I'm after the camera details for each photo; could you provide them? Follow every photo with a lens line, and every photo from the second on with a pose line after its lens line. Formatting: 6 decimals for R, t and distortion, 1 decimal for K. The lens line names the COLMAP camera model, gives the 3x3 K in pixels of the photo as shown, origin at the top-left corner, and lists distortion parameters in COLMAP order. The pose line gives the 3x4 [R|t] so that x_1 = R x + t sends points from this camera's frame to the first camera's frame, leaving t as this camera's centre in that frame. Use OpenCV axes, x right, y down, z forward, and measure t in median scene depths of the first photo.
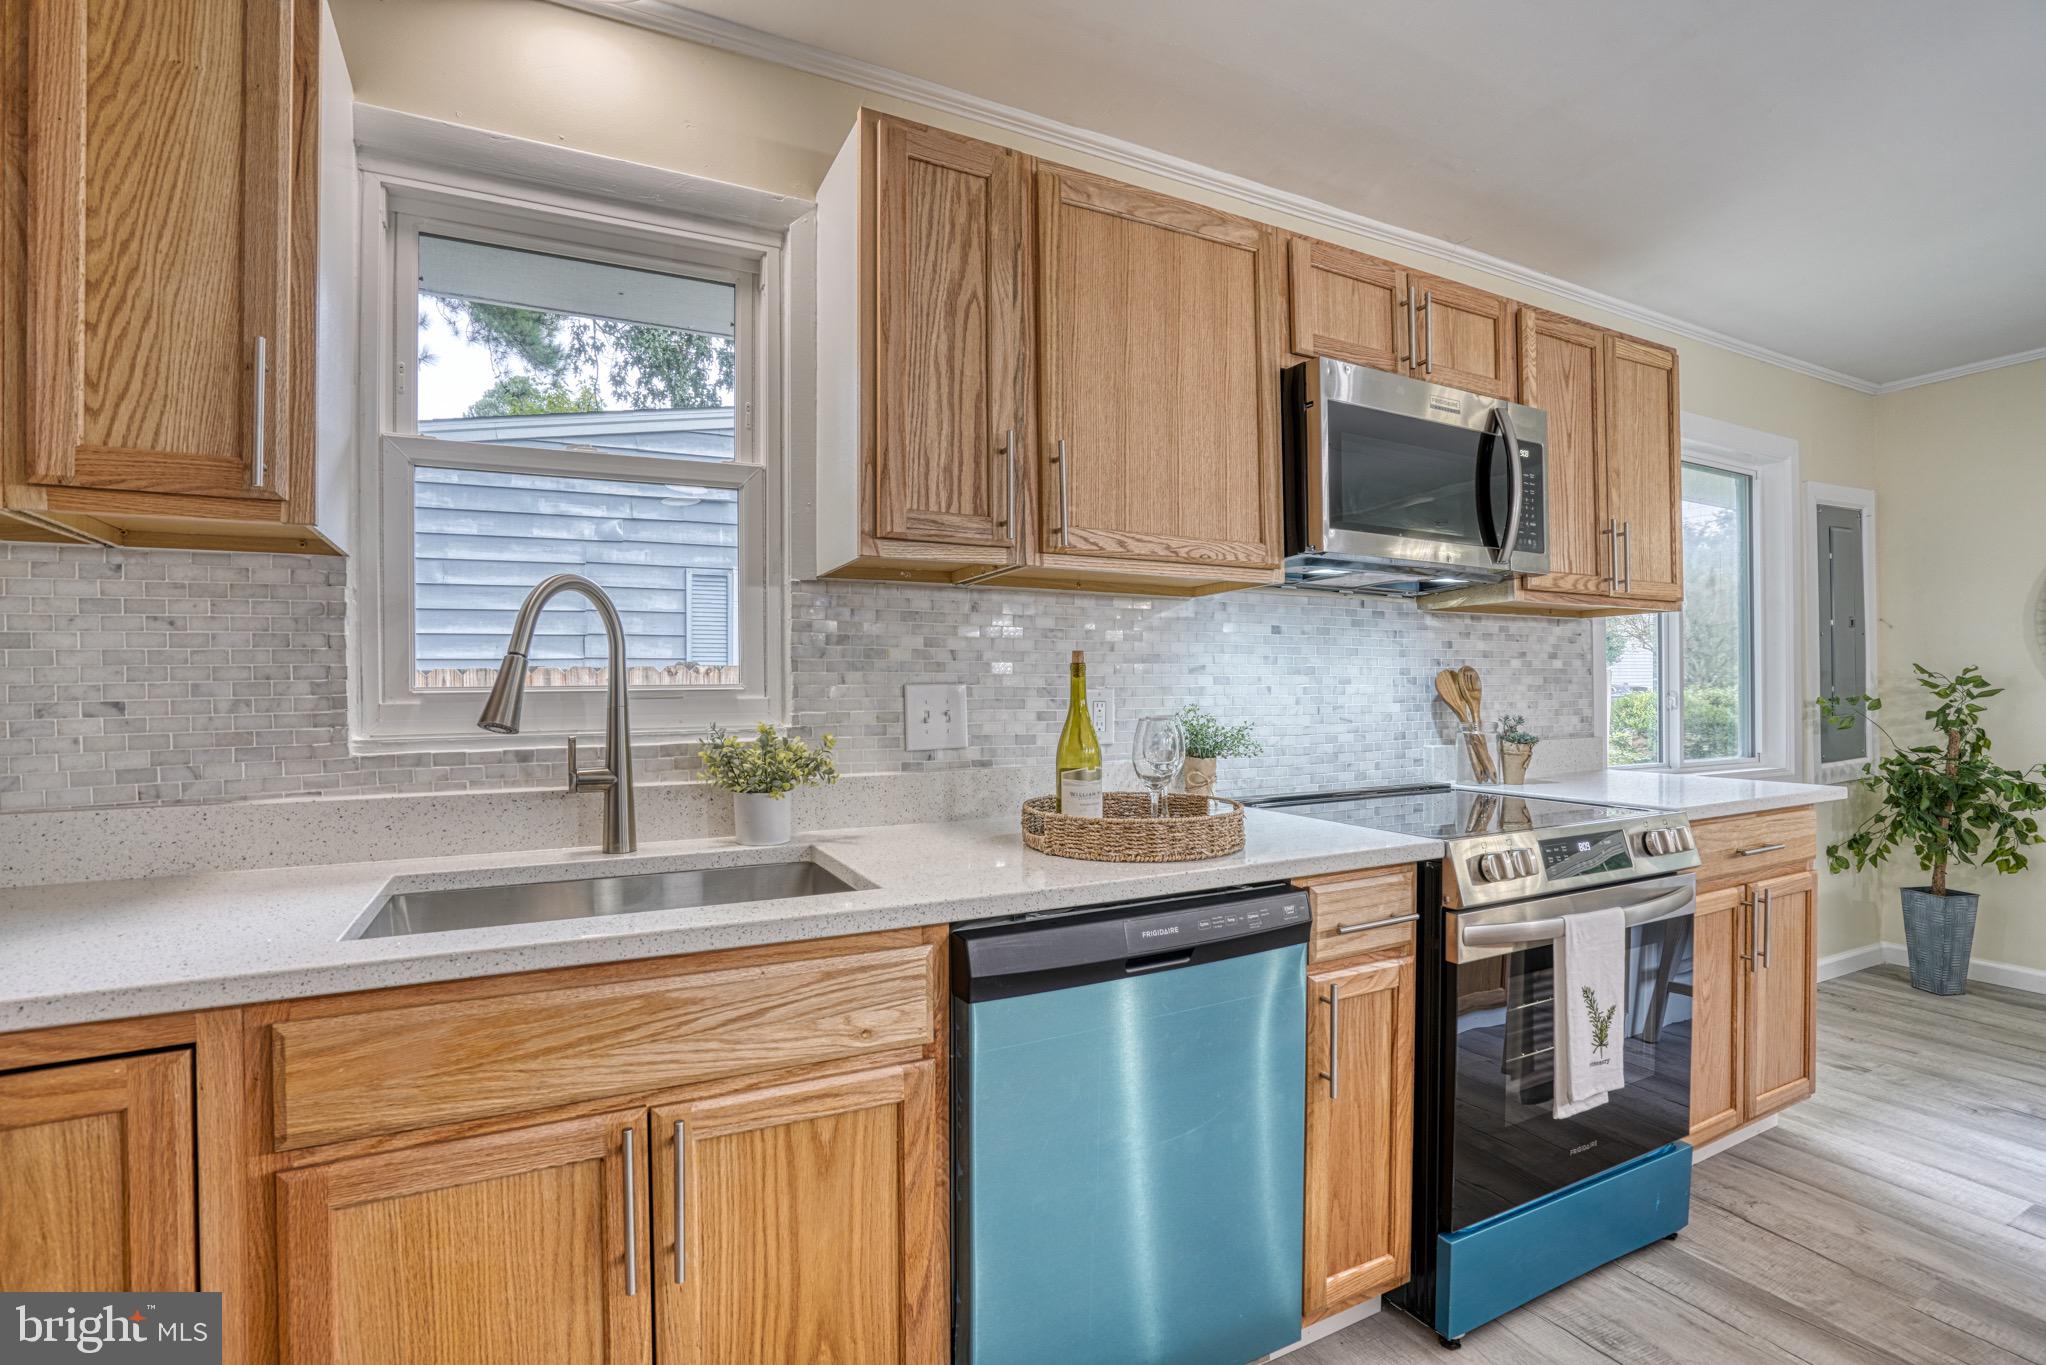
lens RADIAL K [[940.1, 0, 1016.6], [0, 940.1, 684.1], [0, 0, 1]] dist [-0.036546, 0.009047]
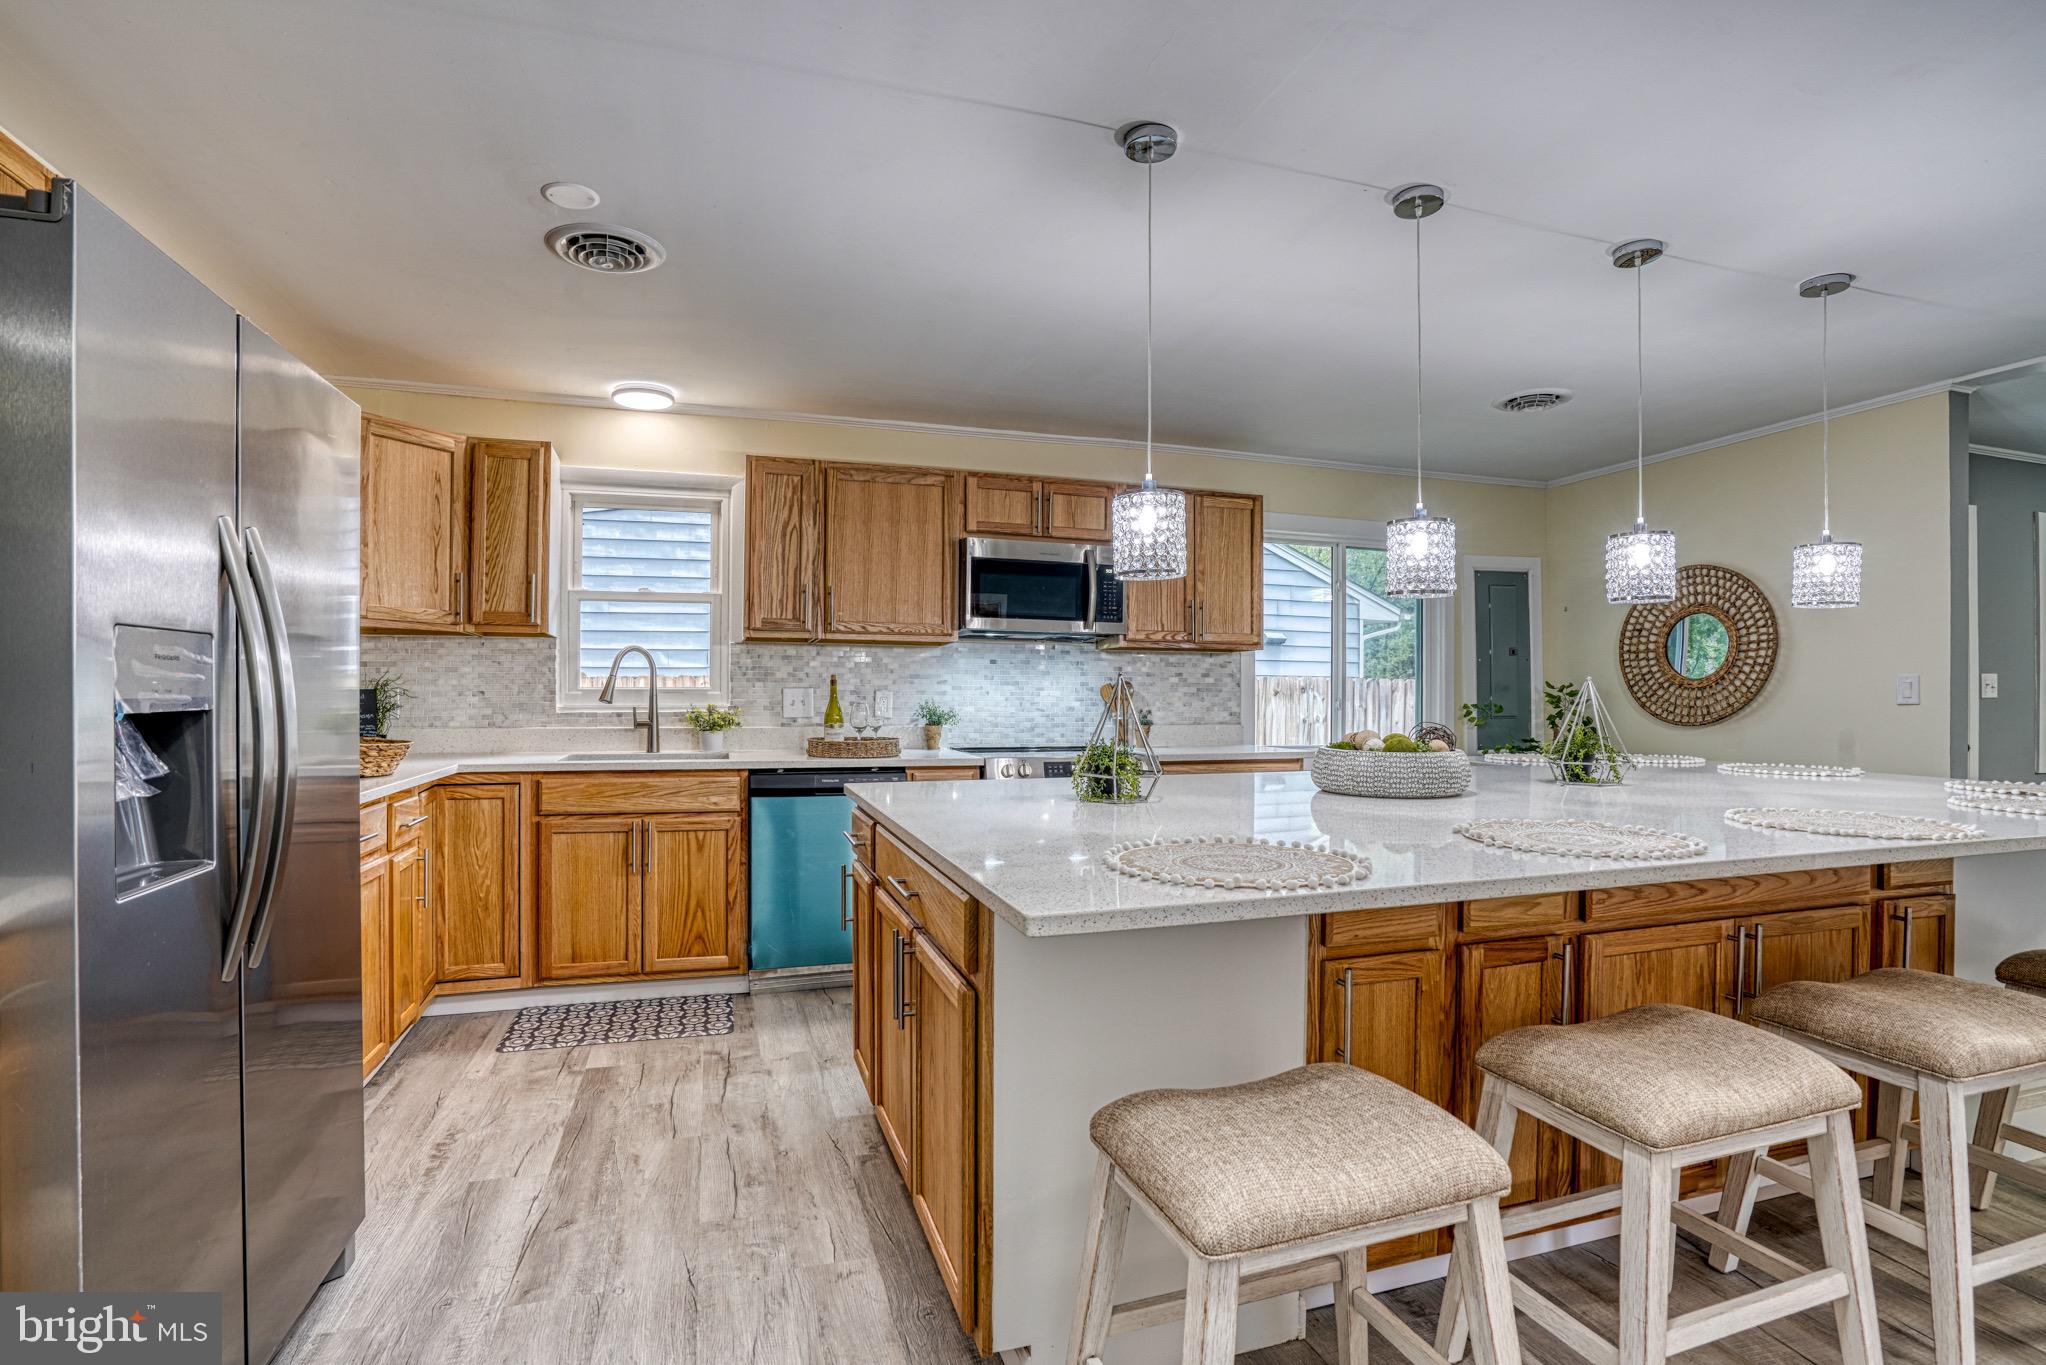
lens RADIAL K [[940.1, 0, 1001.8], [0, 940.1, 681.7], [0, 0, 1]] dist [-0.036546, 0.009047]
pose [[0.986708, 0.008684, -0.162271, 0.771198], [-0.010303, 0.999905, -0.009138, 0.000166], [0.162176, 0.010689, 0.986704, -1.136997]]
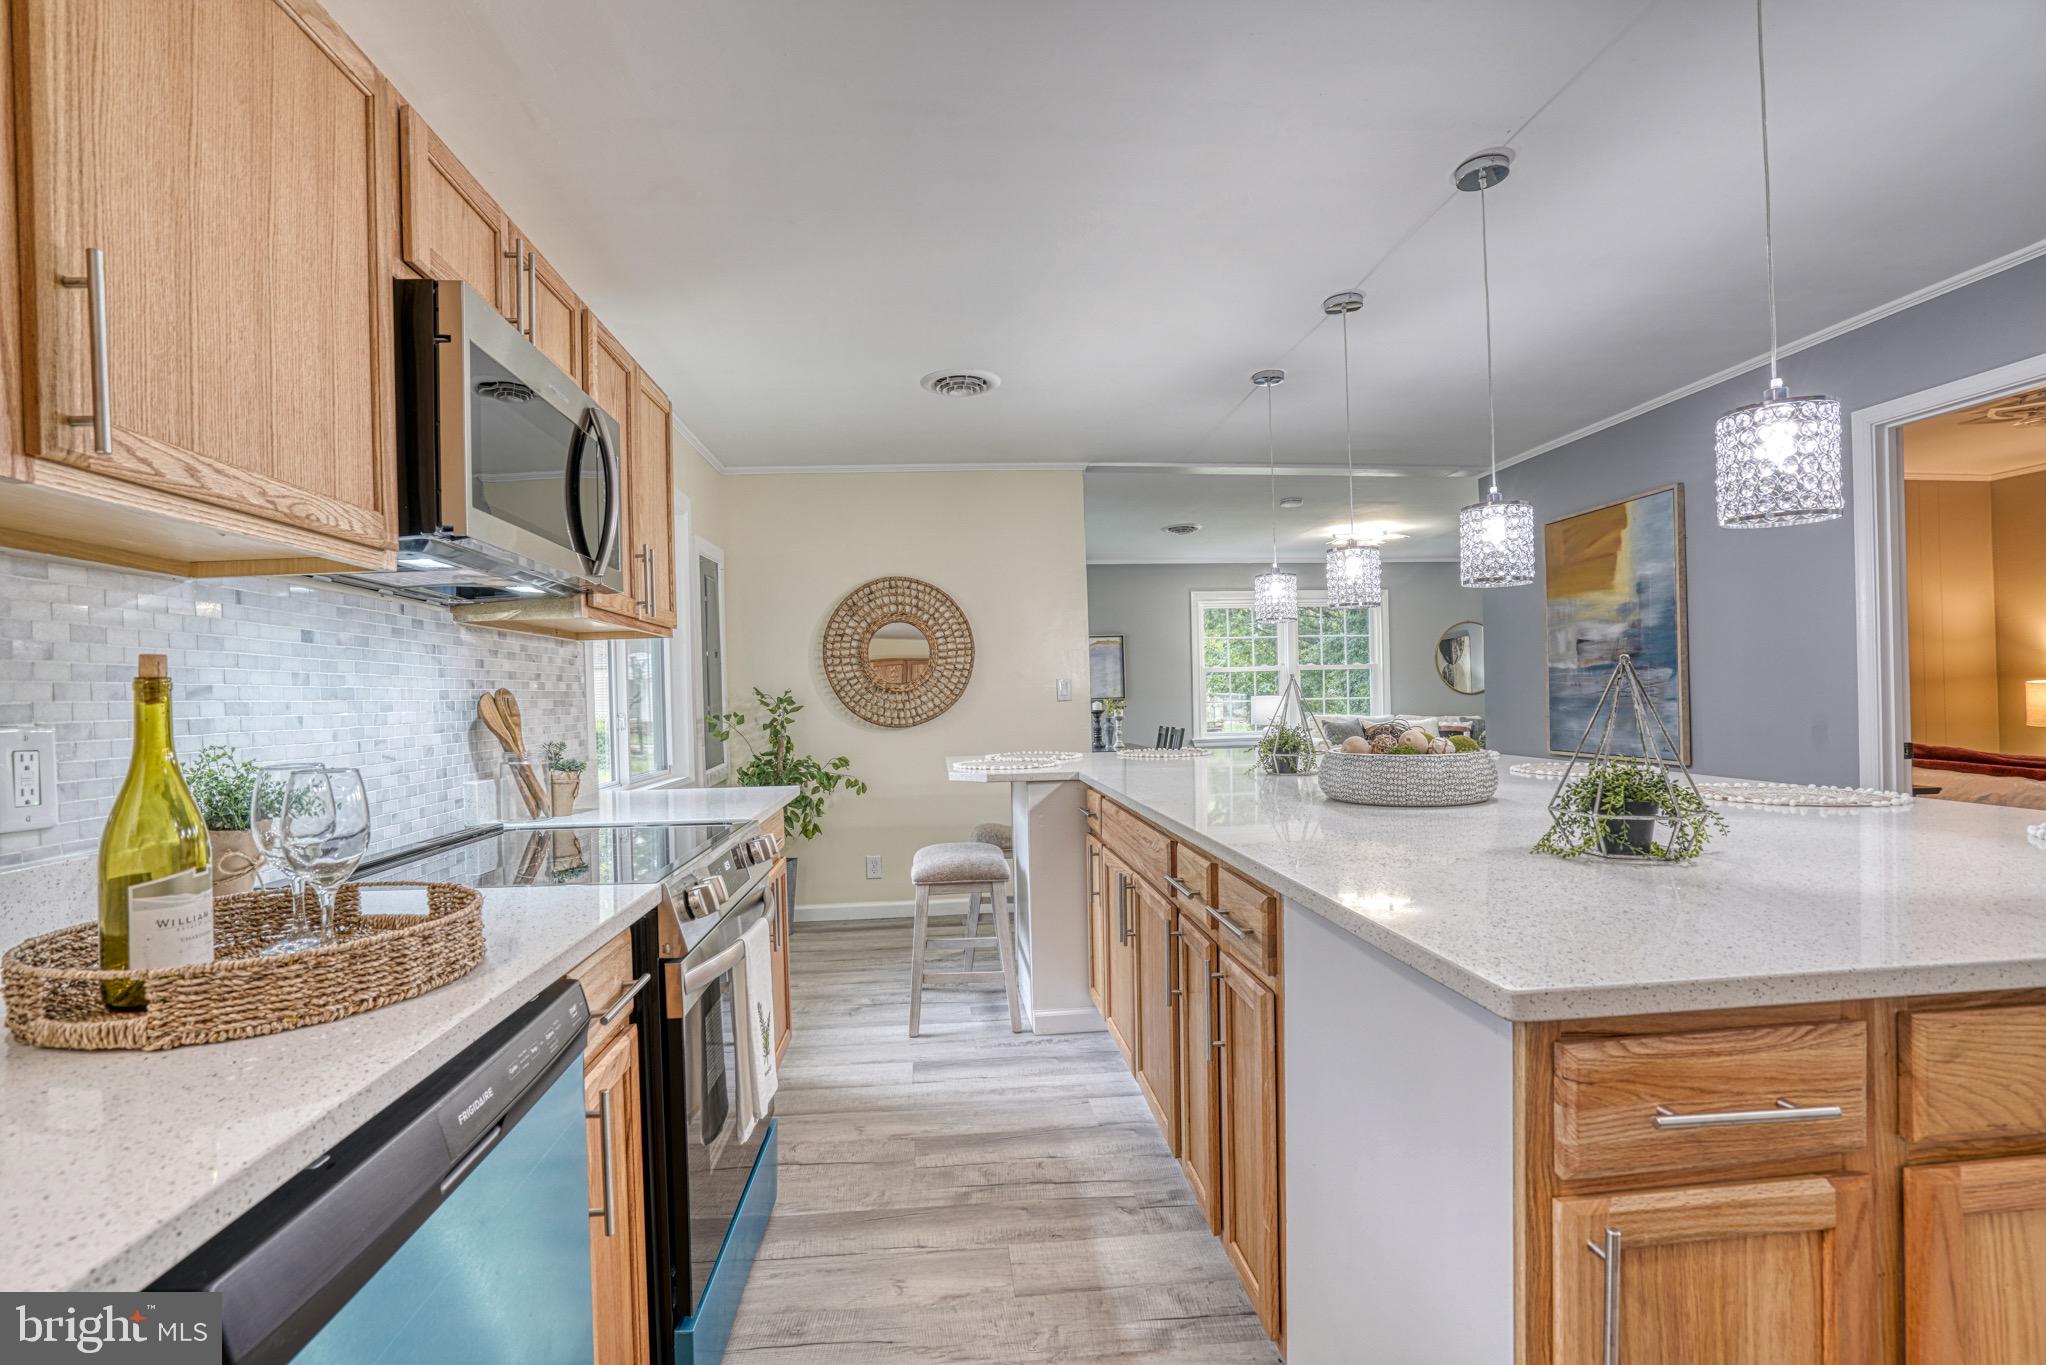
lens RADIAL K [[940.1, 0, 1004.6], [0, 940.1, 694.9], [0, 0, 1]] dist [-0.036546, 0.009047]
pose [[0.397409, -0.005759, 0.917623, -0.196166], [0.021304, 0.999769, -0.002952, -0.000511], [-0.917394, 0.020722, 0.397440, 0.305690]]
